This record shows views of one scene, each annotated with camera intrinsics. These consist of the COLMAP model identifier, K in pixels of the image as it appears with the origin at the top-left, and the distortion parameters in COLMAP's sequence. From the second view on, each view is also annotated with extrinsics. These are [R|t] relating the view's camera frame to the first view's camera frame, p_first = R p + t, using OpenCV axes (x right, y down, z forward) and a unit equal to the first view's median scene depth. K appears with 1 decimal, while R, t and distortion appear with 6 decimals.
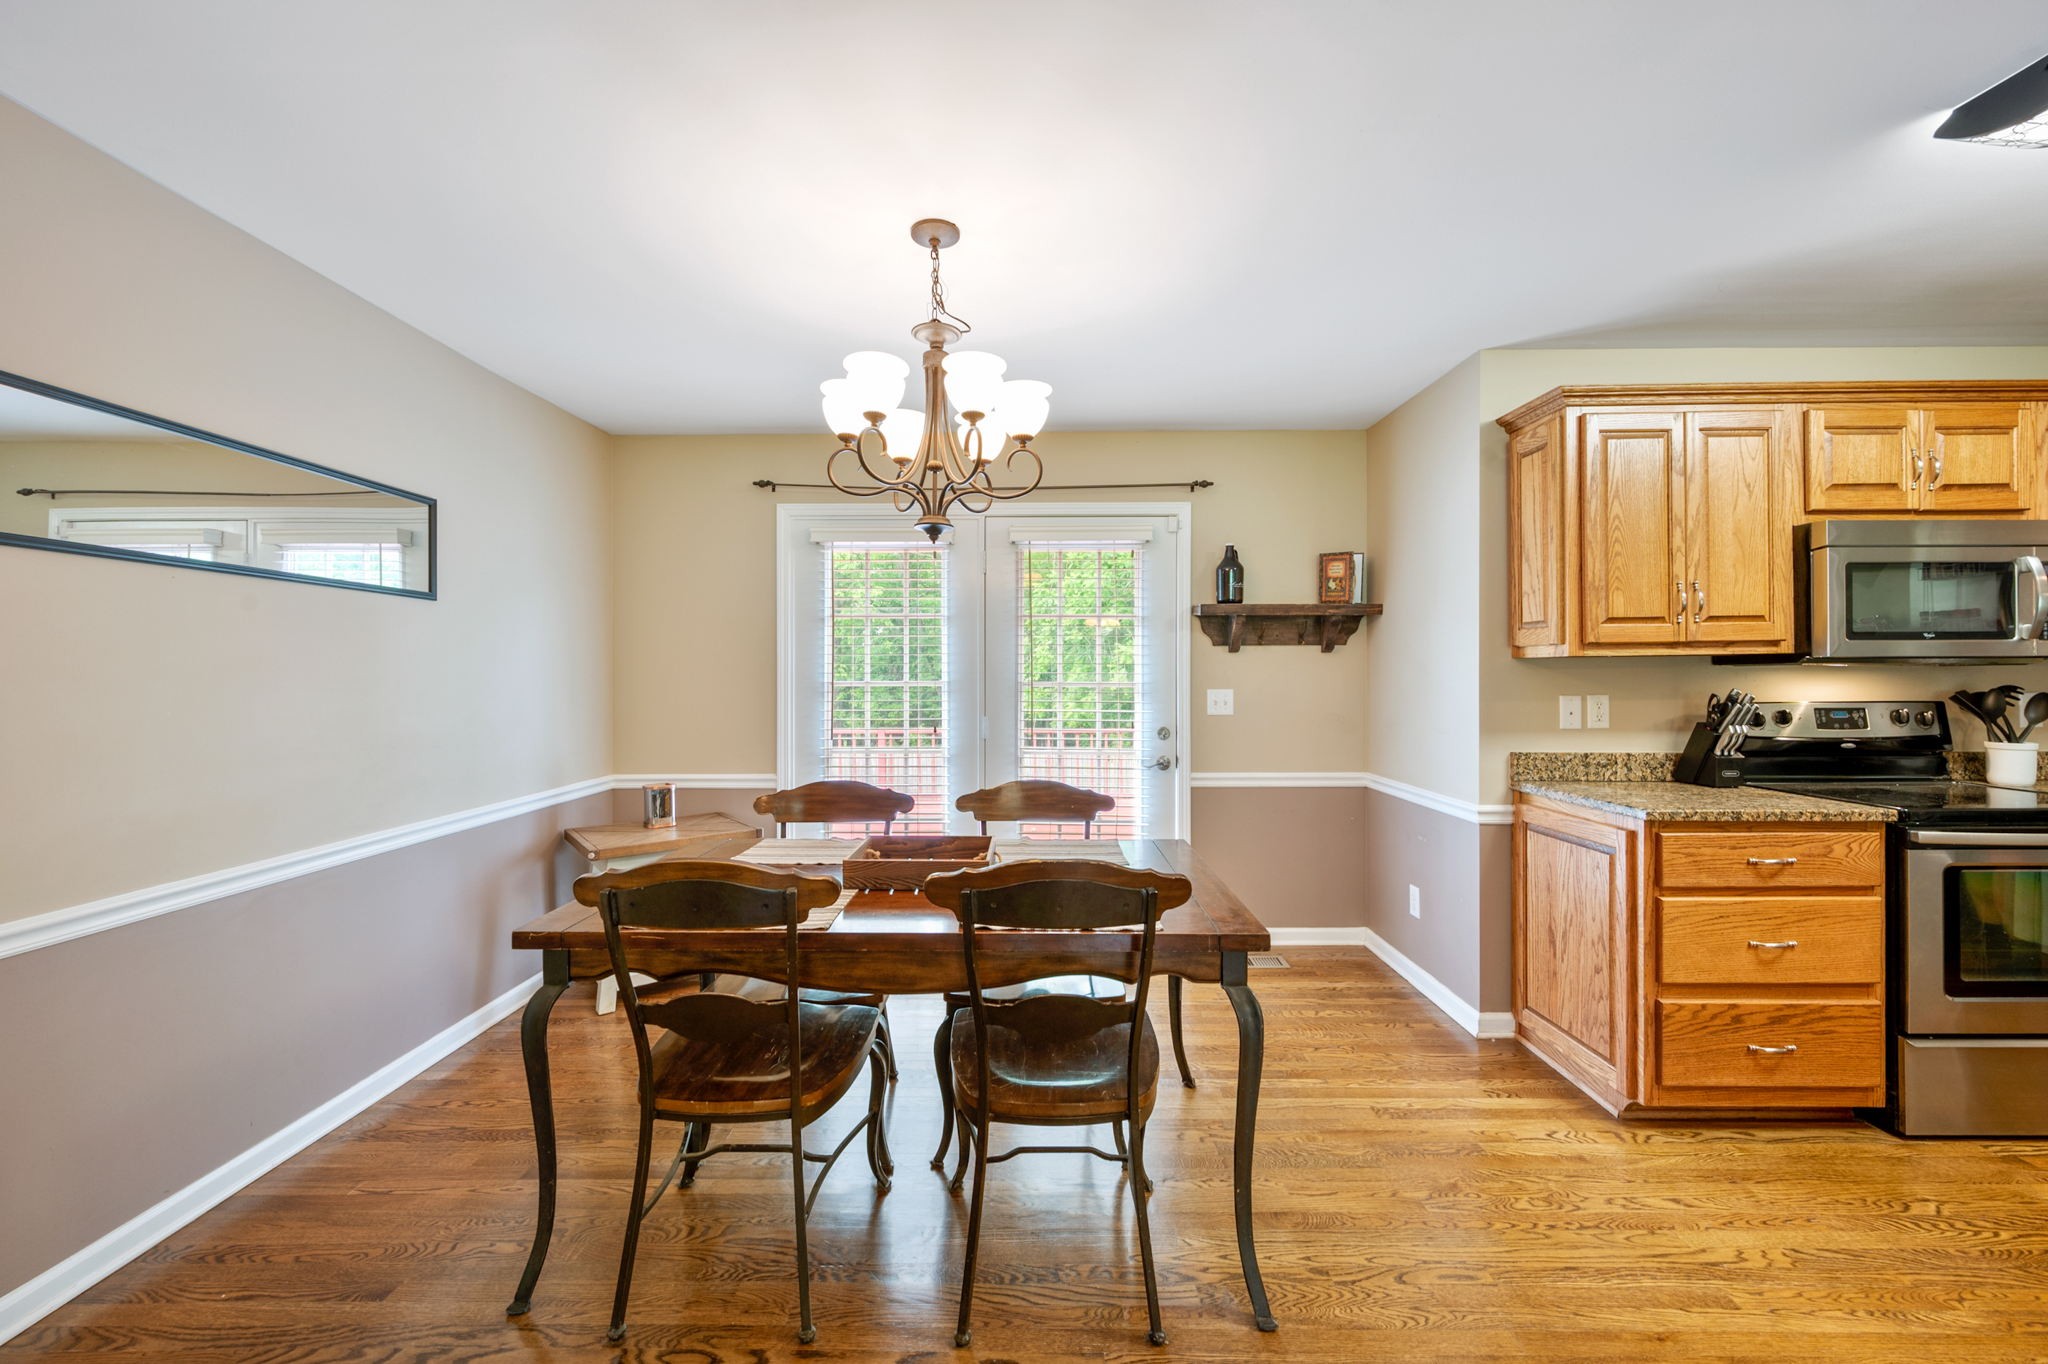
lens RADIAL K [[810.8, 0, 1023.0], [0, 810.8, 674.7], [0, 0, 1]] dist [-0.003626, 0.001948]
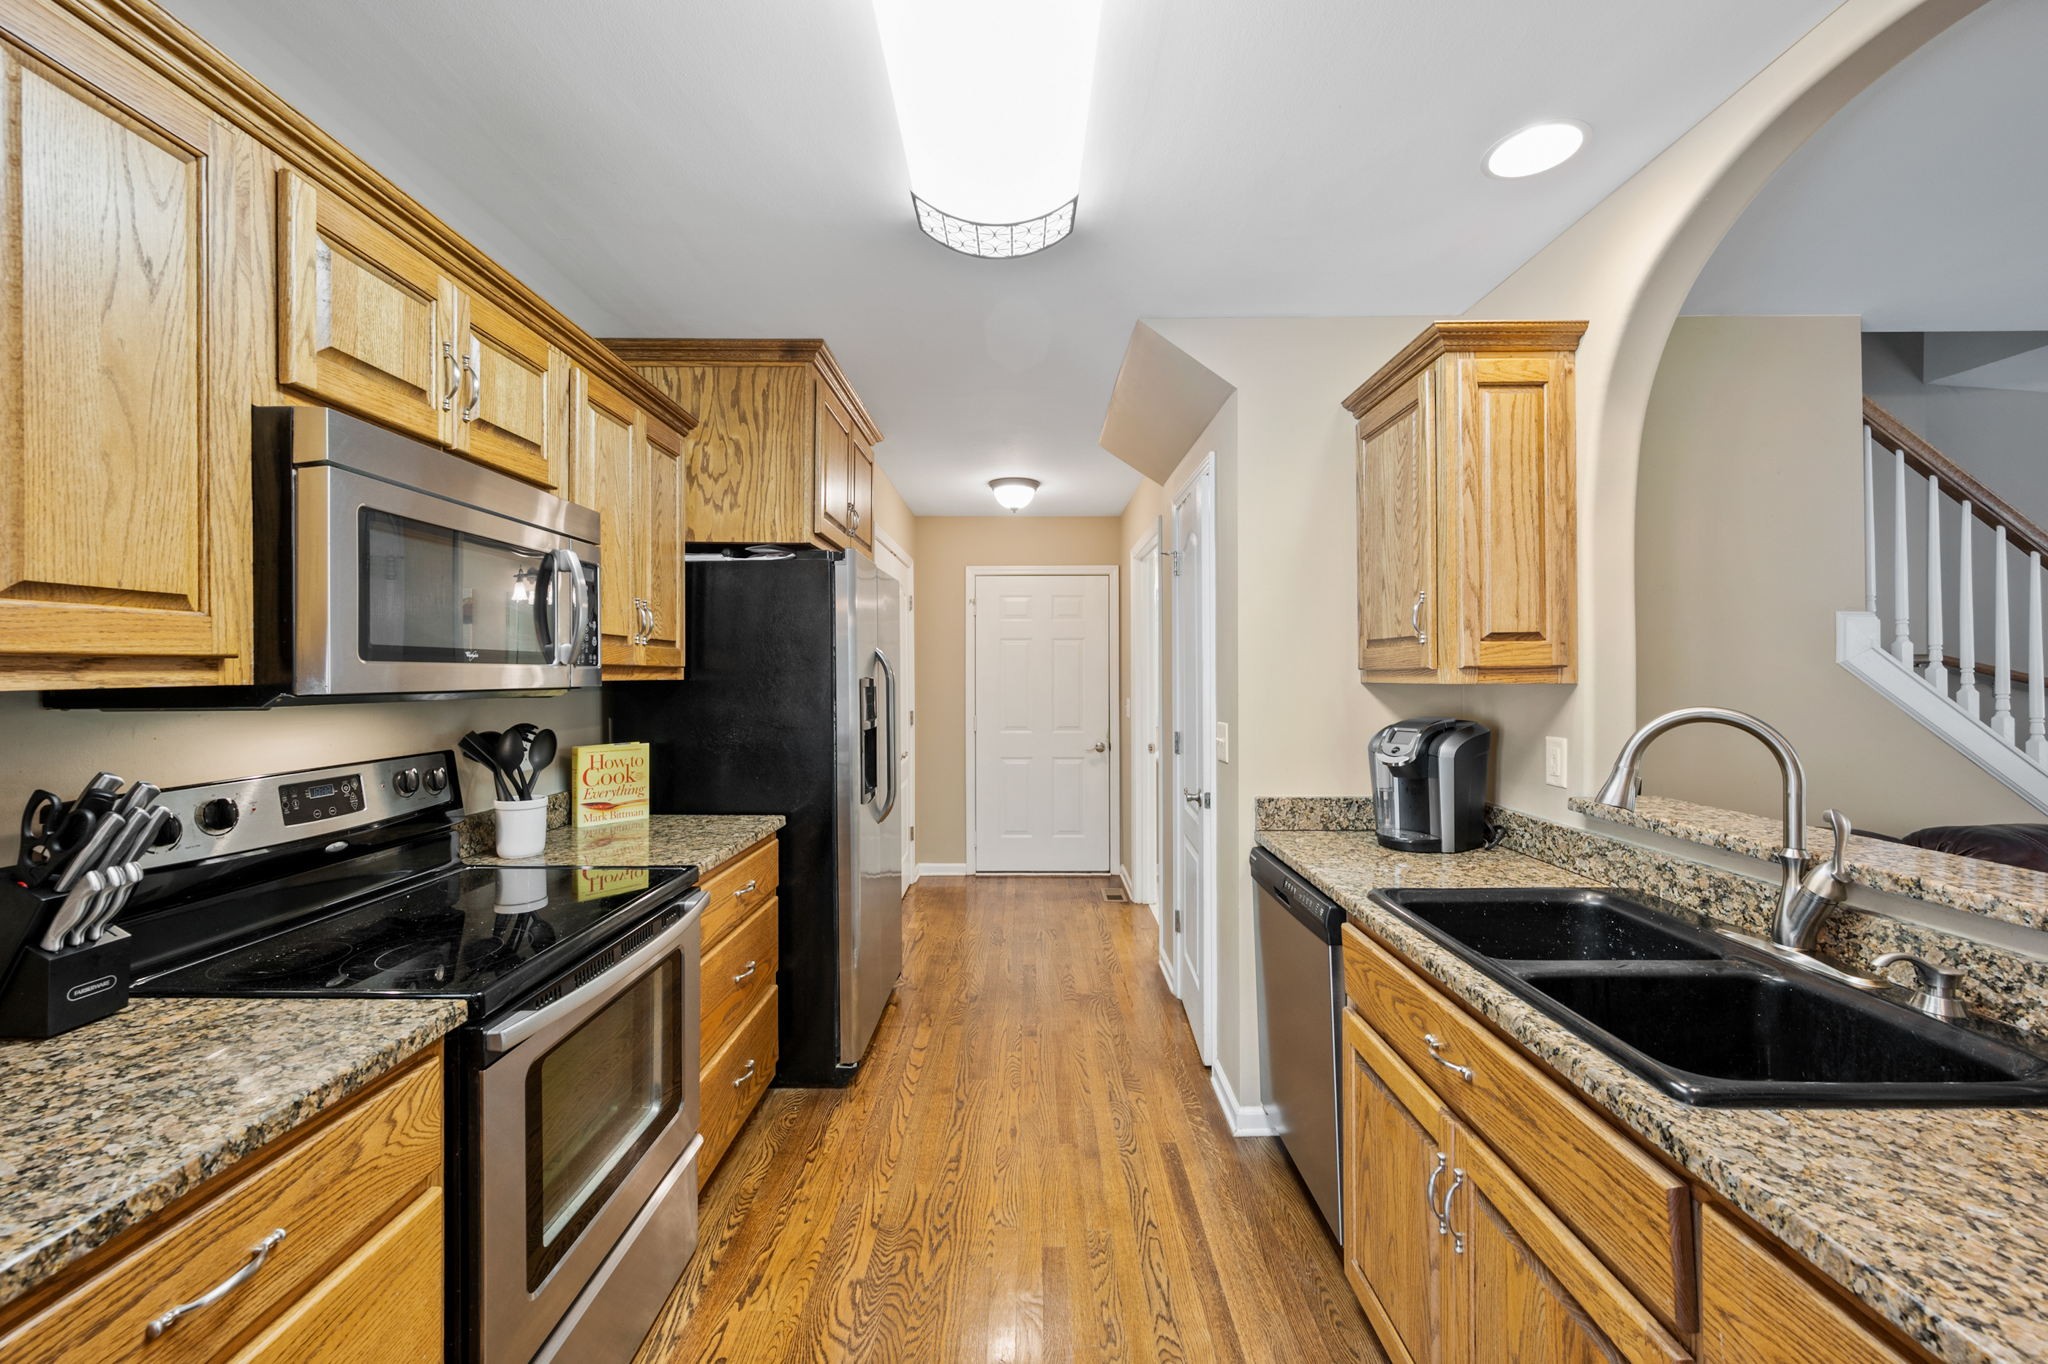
lens RADIAL K [[810.8, 0, 1028.0], [0, 810.8, 674.5], [0, 0, 1]] dist [-0.003626, 0.001948]
pose [[-0.001233, 0.004697, 0.999988, 0.501356], [-0.000106, 0.999989, -0.004697, -0.030712], [-0.999999, -0.000112, -0.001232, 0.570421]]
